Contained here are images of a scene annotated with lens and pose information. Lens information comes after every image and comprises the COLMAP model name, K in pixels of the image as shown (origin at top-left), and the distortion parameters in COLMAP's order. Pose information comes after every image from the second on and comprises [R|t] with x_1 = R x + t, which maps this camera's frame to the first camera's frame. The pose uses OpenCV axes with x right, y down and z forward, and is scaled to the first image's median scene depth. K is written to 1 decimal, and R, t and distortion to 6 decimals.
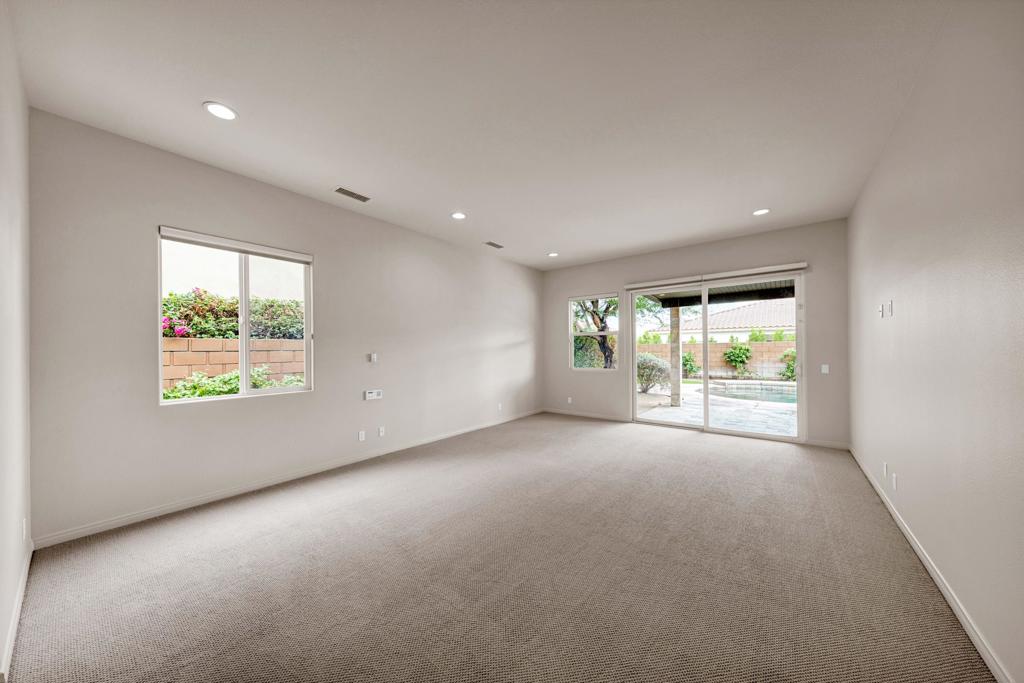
lens RADIAL K [[347.4, 0, 509.4], [0, 347.4, 356.7], [0, 0, 1]] dist [-0.000248, 0.000108]
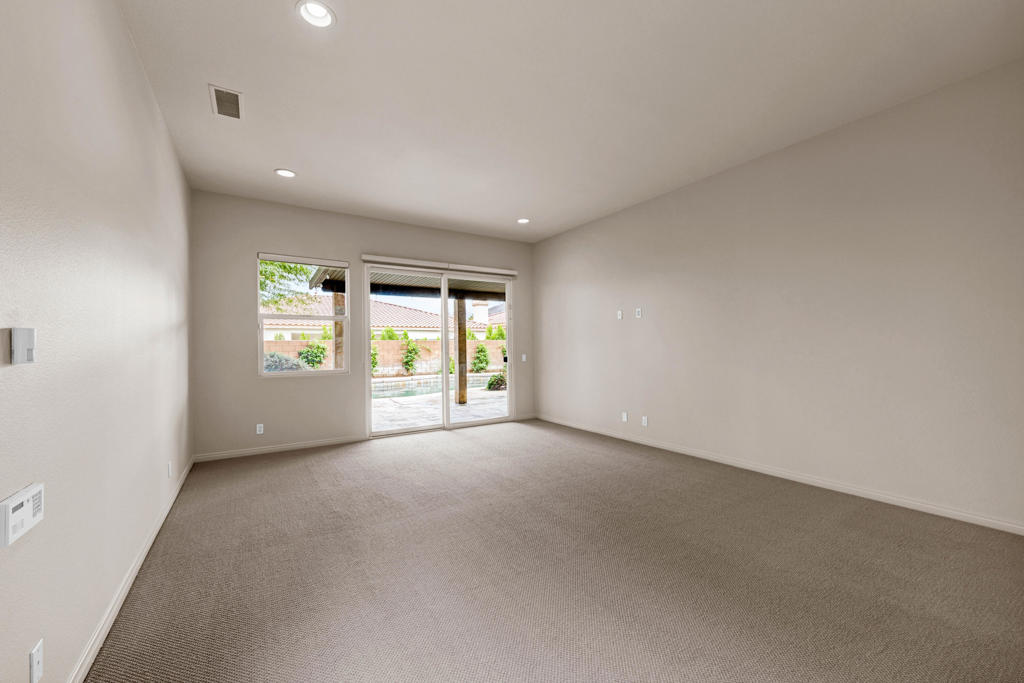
lens RADIAL K [[401.2, 0, 511.8], [0, 401.2, 350.6], [0, 0, 1]] dist [0.000103, 0.000018]
pose [[0.315521, -0.004056, 0.948910, -0.422950], [0.028107, 0.999592, -0.005073, 0.012612], [-0.948502, 0.028272, 0.315507, 0.495198]]
